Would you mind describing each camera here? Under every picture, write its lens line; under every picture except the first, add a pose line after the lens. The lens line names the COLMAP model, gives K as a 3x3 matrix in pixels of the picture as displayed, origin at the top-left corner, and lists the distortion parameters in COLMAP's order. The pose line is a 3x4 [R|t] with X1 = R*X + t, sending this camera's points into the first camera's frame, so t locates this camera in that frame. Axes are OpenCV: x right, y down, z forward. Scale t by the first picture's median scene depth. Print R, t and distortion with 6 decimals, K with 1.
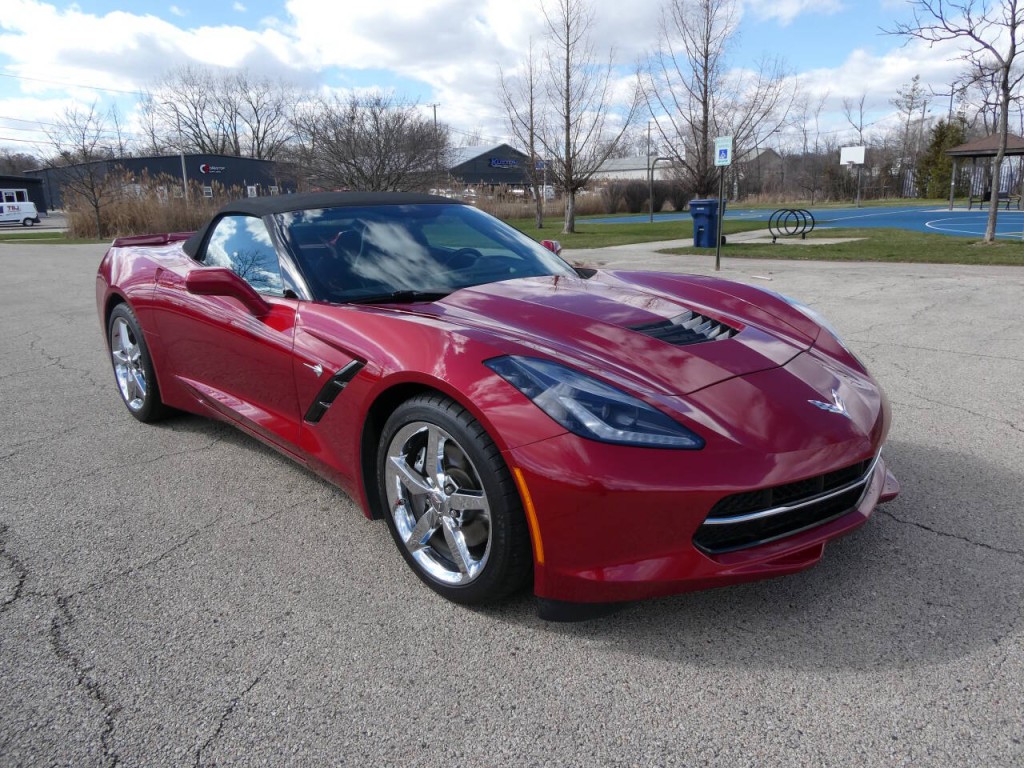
lens RADIAL K [[712.1, 0, 520.2], [0, 712.1, 369.2], [0, 0, 1]] dist [0.000355, -0.012015]
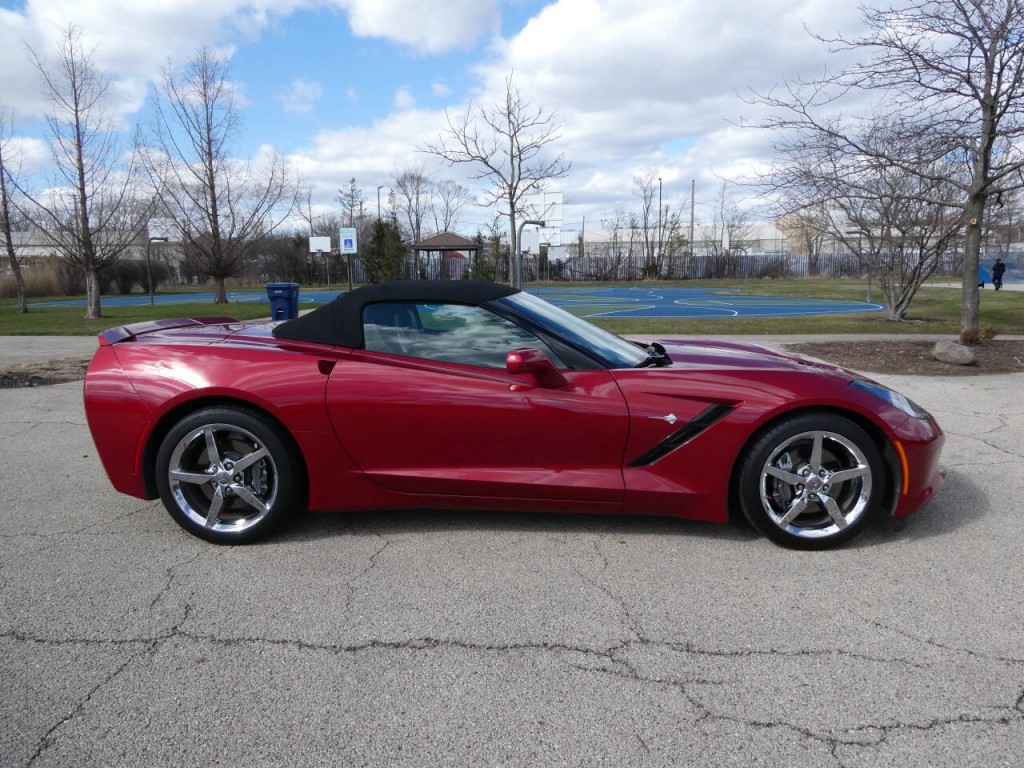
lens RADIAL K [[712.1, 0, 515.7], [0, 712.1, 380.1], [0, 0, 1]] dist [0.000355, -0.012015]
pose [[0.733007, -0.074721, 0.676105, -0.841422], [0.139842, 0.989271, -0.042281, -0.034067], [-0.665692, 0.125540, 0.735591, 0.142107]]
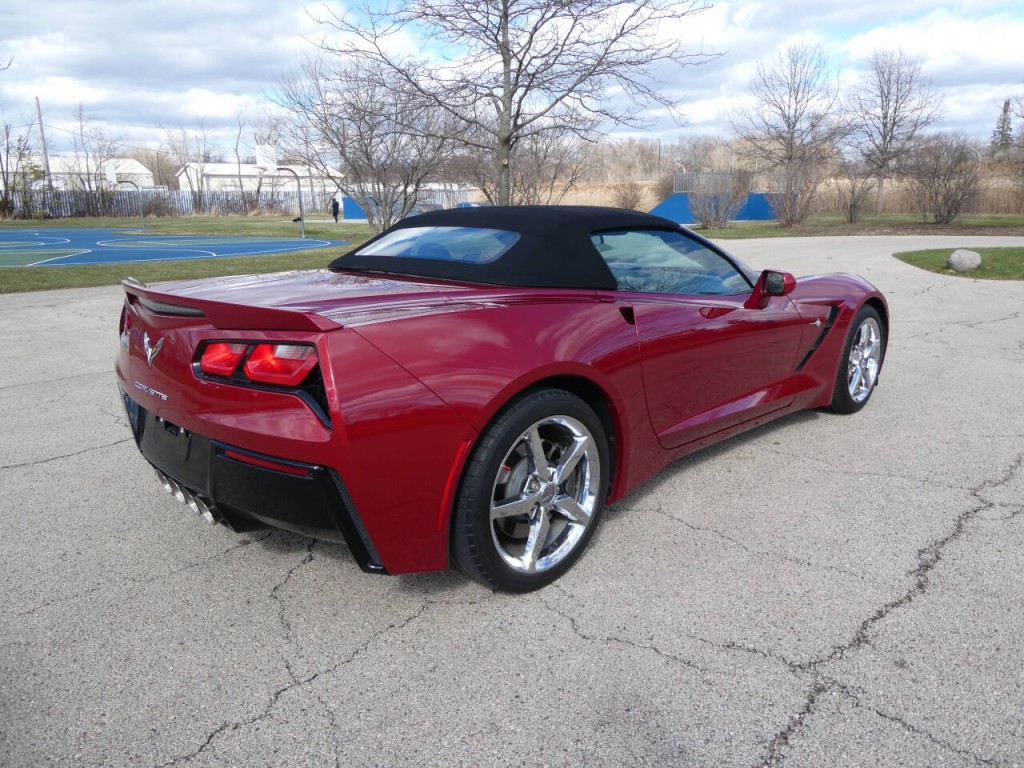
lens RADIAL K [[712.1, 0, 522.1], [0, 712.1, 380.7], [0, 0, 1]] dist [0.000355, -0.012015]
pose [[-0.040001, -0.204341, 0.978082, -1.096124], [0.232830, 0.950014, 0.207999, -0.225218], [-0.971694, 0.236047, 0.009575, 1.052168]]
